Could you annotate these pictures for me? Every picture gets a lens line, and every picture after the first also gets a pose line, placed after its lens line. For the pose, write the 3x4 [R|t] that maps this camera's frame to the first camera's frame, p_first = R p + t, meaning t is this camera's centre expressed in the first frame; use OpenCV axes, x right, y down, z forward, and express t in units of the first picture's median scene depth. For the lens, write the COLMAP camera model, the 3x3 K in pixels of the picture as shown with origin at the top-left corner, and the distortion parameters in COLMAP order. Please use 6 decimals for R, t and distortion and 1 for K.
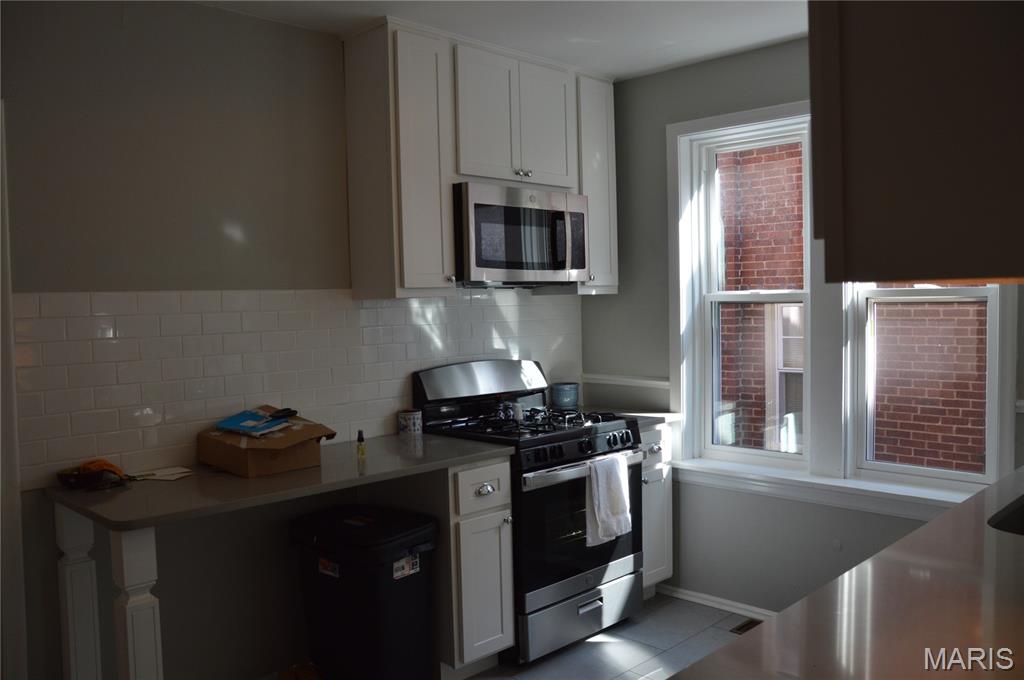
lens RADIAL K [[826.5, 0, 512.0], [0, 826.5, 340.0], [0, 0, 1]] dist [-0.177148, 0.222976]
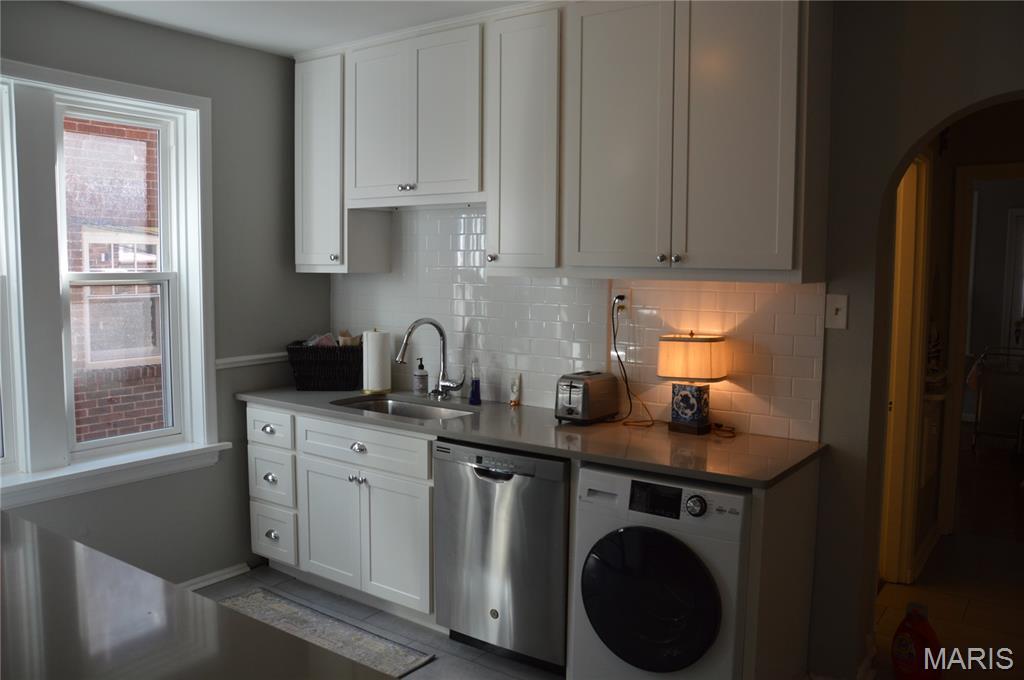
lens RADIAL K [[826.5, 0, 512.0], [0, 826.5, 340.0], [0, 0, 1]] dist [-0.177148, 0.222976]
pose [[-0.154096, -0.063621, 0.986005, -0.662820], [0.055631, 0.995783, 0.072946, -0.023115], [-0.986488, 0.066093, -0.149907, 0.645065]]
